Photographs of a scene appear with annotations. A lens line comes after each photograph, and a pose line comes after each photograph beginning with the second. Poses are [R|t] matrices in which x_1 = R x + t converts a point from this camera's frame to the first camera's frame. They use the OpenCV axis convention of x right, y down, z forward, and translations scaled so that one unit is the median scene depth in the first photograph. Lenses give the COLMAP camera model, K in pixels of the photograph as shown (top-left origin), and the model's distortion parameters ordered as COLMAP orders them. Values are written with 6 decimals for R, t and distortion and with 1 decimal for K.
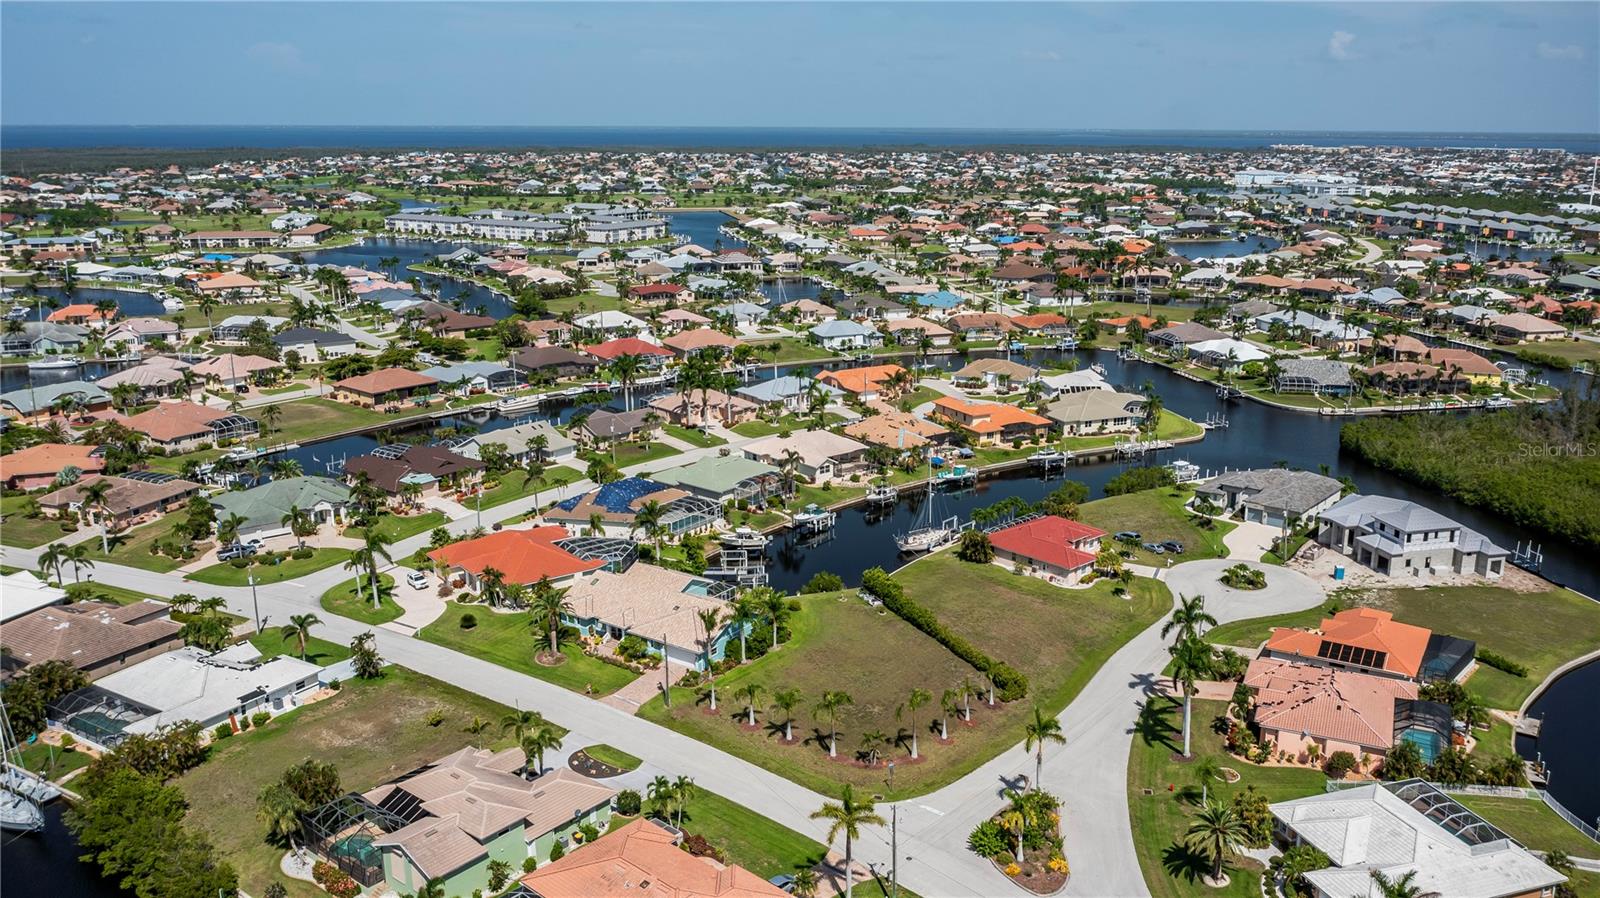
lens RADIAL K [[1231.3, 0, 800.0], [0, 1231.3, 449.0], [0, 0, 1]] dist [-0.017756, 0.001627]
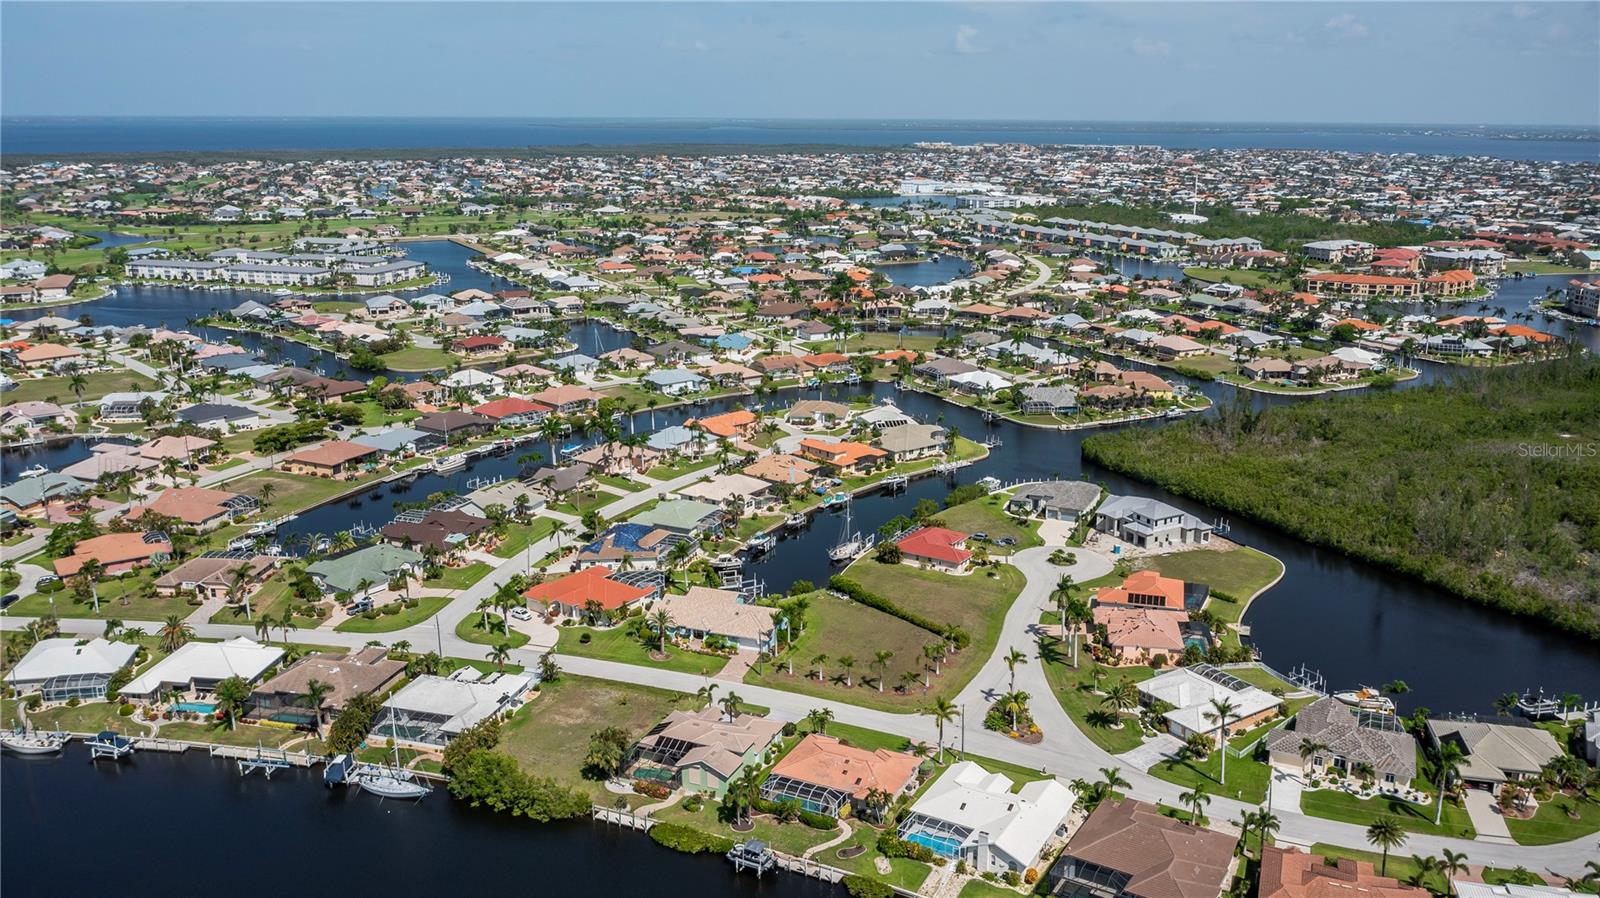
lens RADIAL K [[1231.3, 0, 800.0], [0, 1231.3, 449.0], [0, 0, 1]] dist [-0.017756, 0.001627]
pose [[0.963416, -0.067428, 0.259390, -0.208241], [0.066138, 0.997716, 0.013706, -0.044754], [-0.259722, 0.003951, 0.965675, -0.242912]]
